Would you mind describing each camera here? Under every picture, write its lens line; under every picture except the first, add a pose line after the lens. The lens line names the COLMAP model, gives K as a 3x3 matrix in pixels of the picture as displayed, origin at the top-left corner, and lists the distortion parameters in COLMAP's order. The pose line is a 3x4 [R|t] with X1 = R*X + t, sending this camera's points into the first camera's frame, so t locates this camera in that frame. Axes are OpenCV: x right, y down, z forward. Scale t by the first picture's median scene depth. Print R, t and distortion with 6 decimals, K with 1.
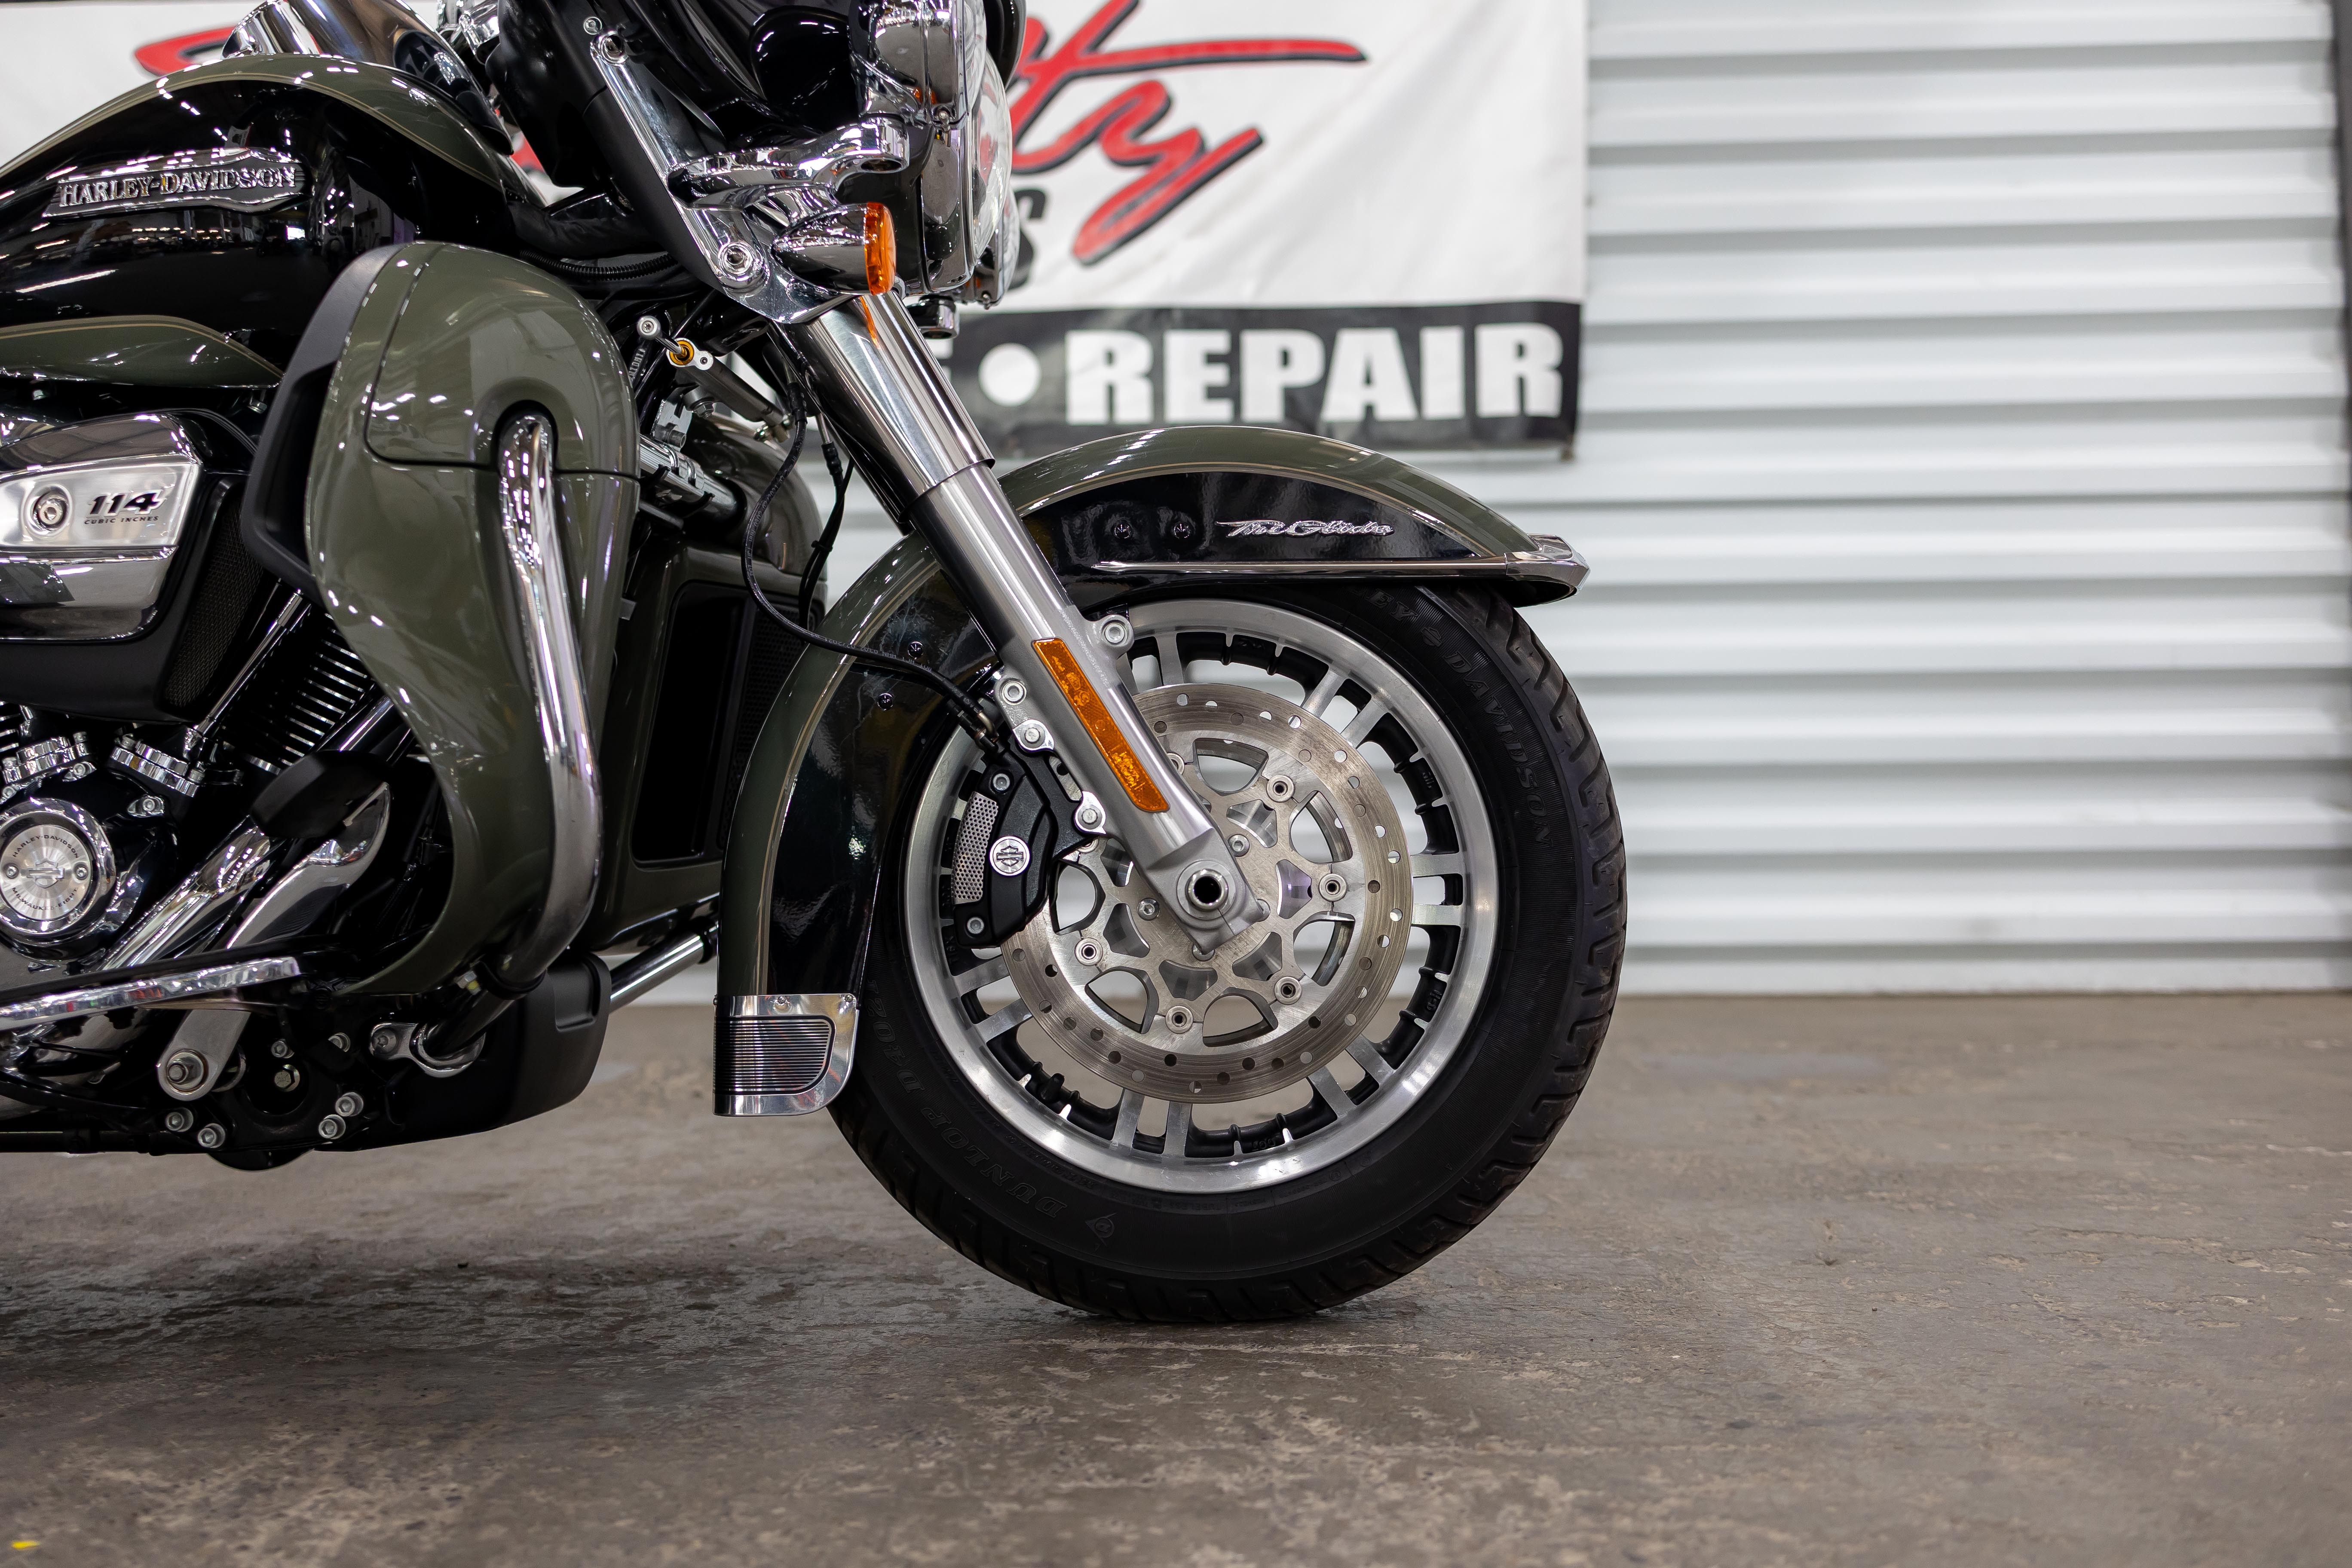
lens RADIAL K [[2446.3, 0, 1172.7], [0, 2446.3, 775.4], [0, 0, 1]] dist [0.016951, 0.000000]
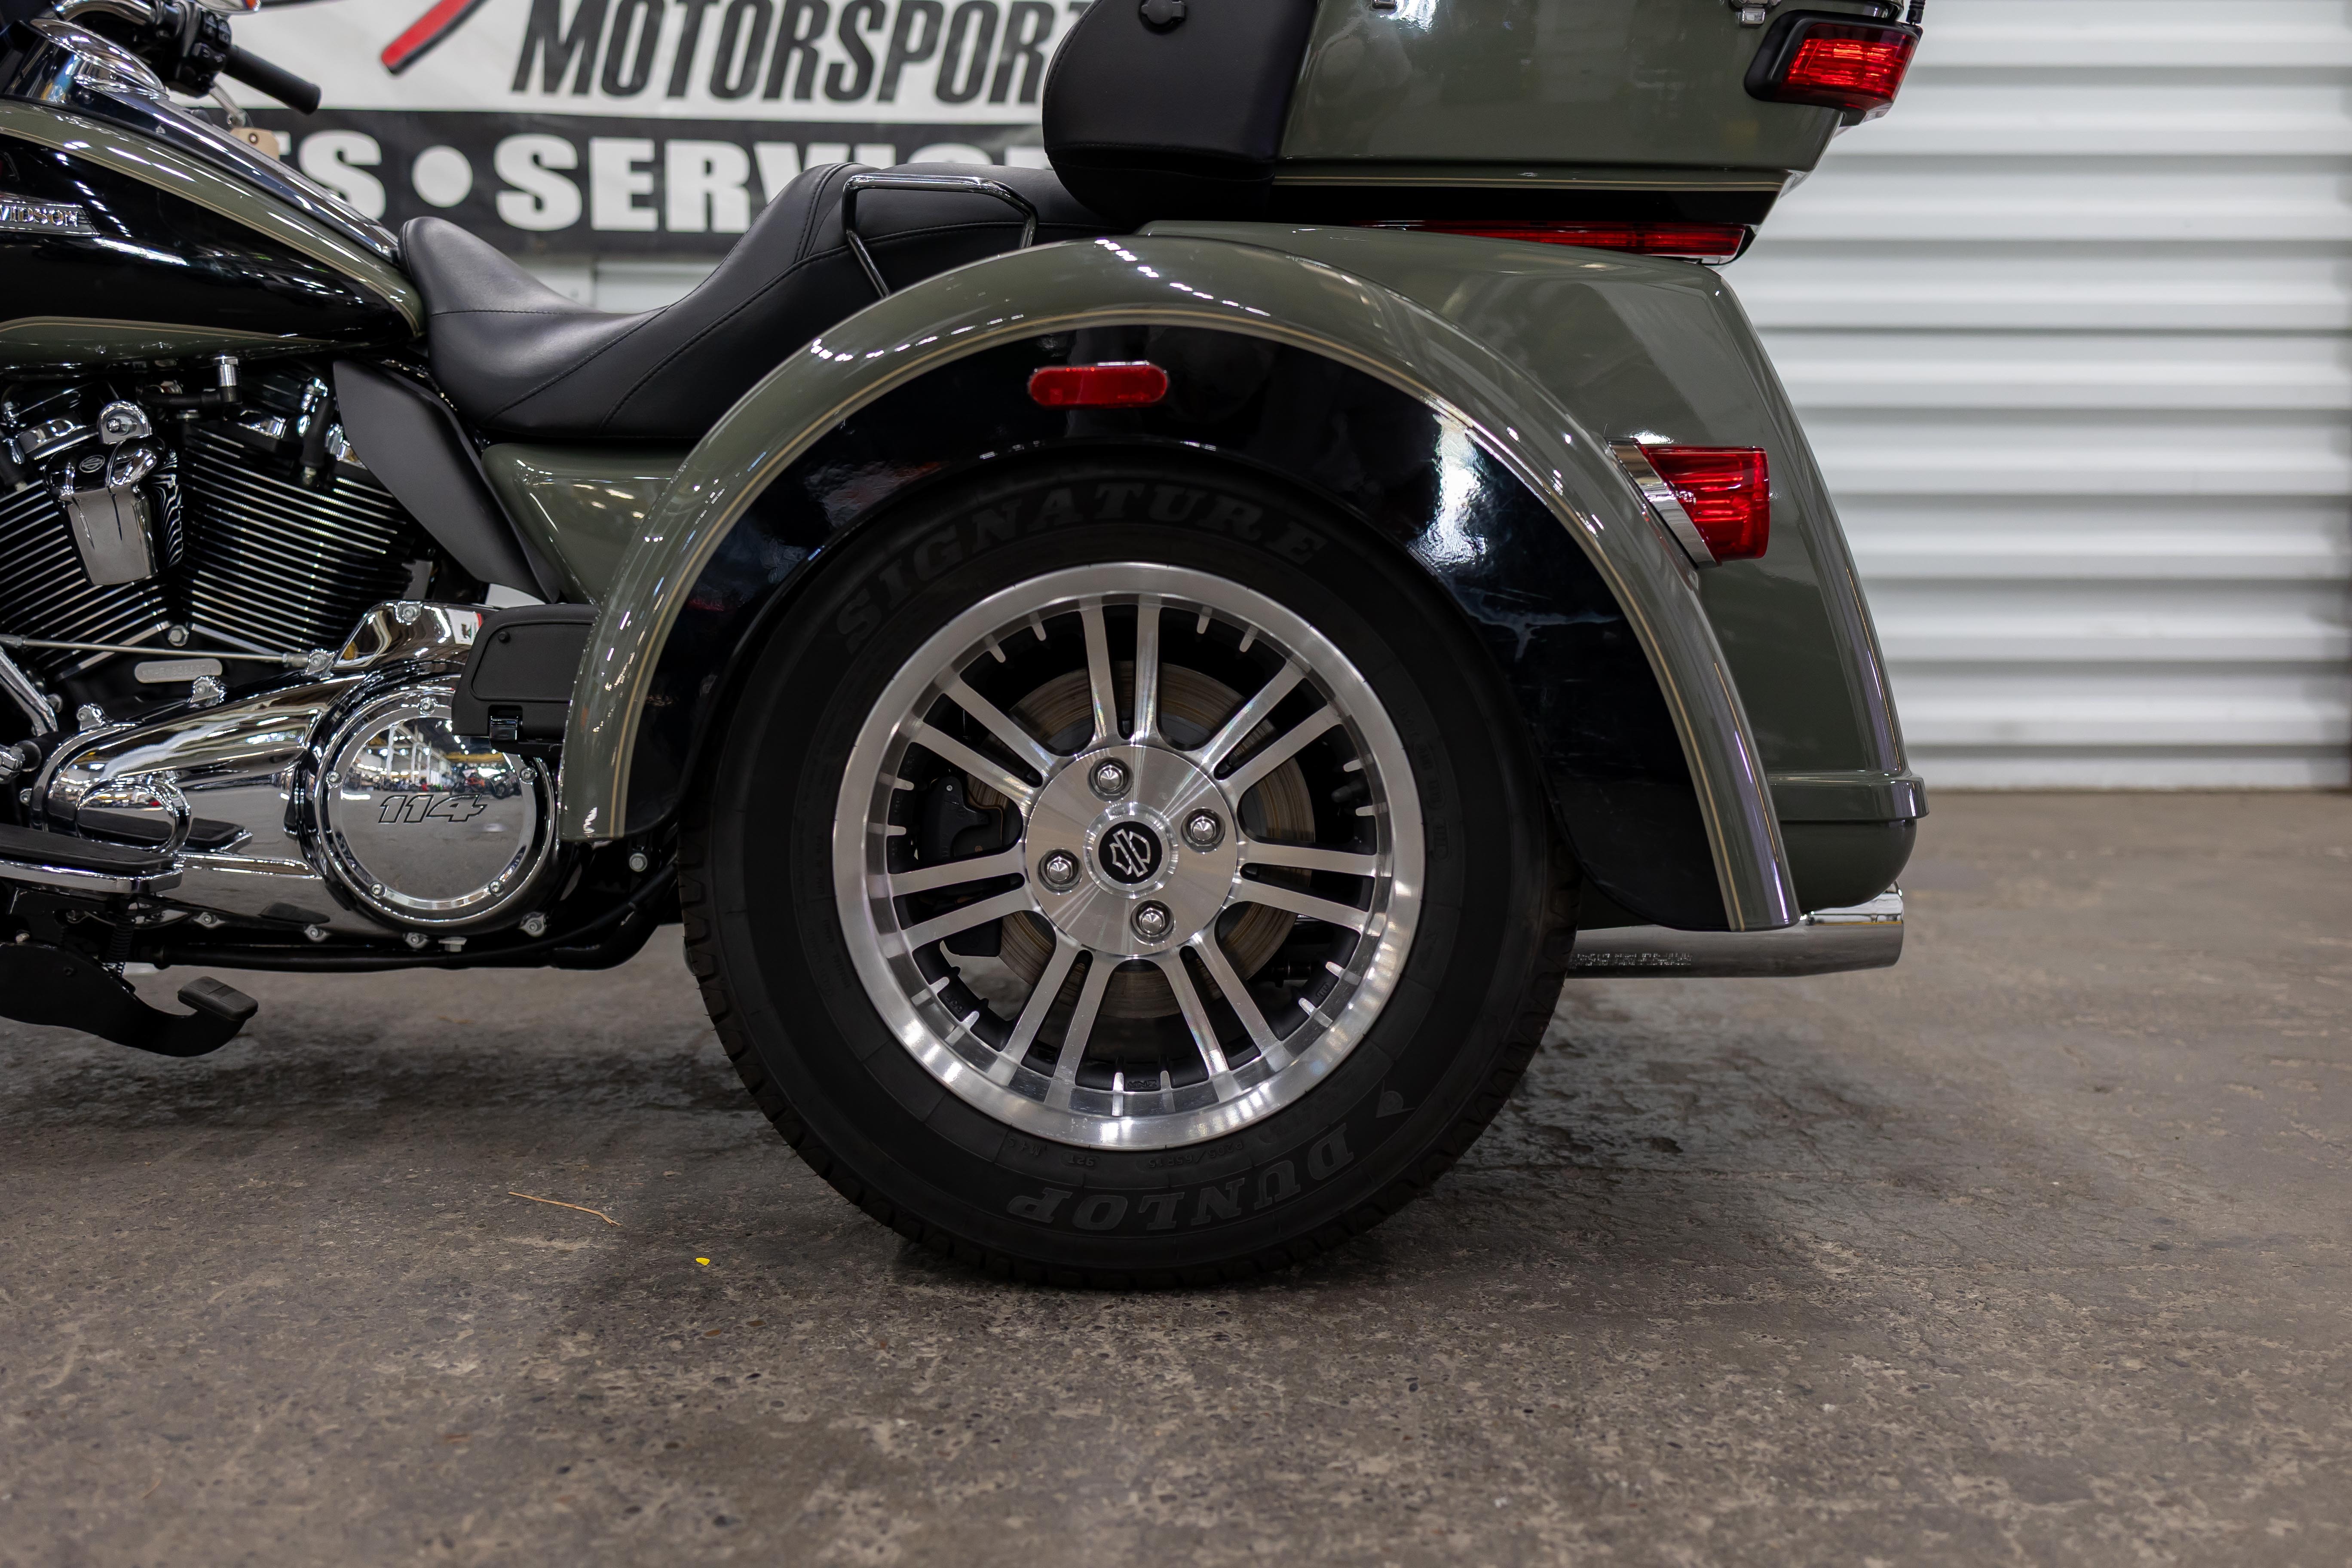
lens RADIAL K [[2446.3, 0, 1197.5], [0, 2446.3, 797.6], [0, 0, 1]] dist [0.016951, 0.000000]
pose [[0.997241, 0.009798, 0.073580, -0.112229], [-0.018778, 0.992308, 0.122359, -0.035387], [-0.071815, -0.123403, 0.989755, -0.062994]]
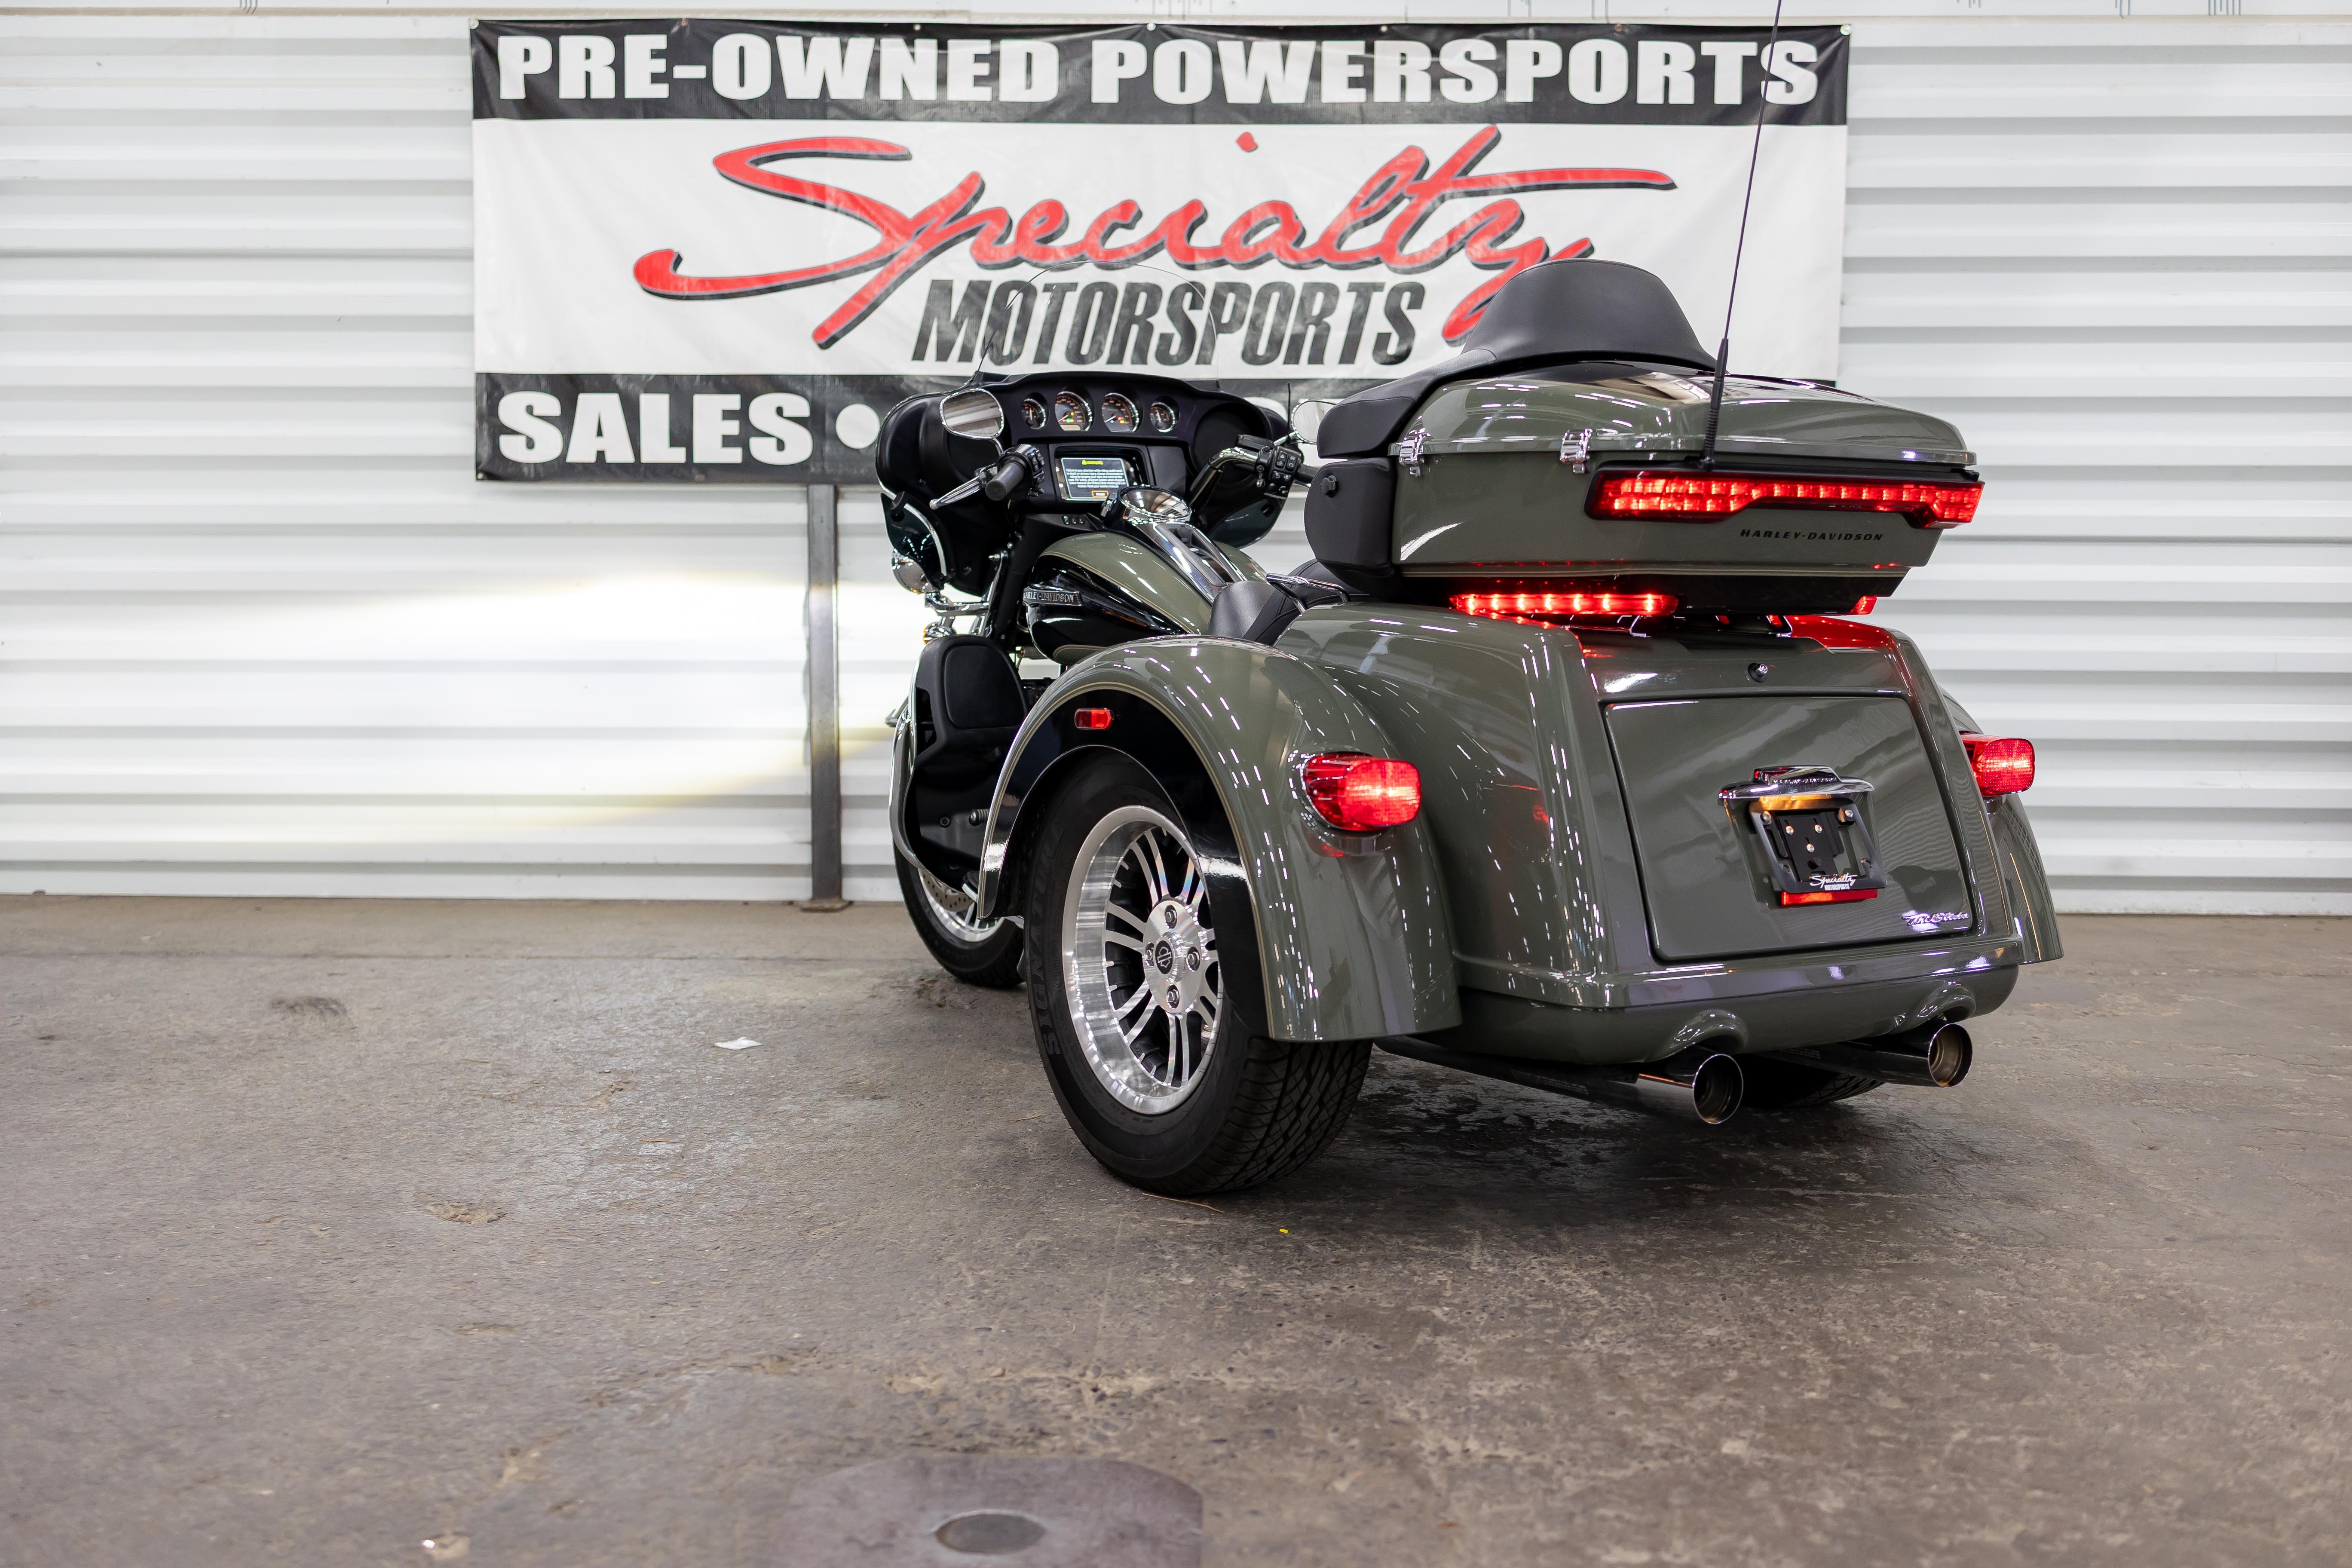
lens RADIAL K [[2446.3, 0, 1174.5], [0, 2446.3, 786.3], [0, 0, 1]] dist [0.016951, 0.000000]
pose [[0.999832, 0.015827, 0.009196, -0.195886], [-0.016564, 0.996119, 0.086439, -0.087141], [-0.007792, -0.086577, 0.996215, -0.318101]]
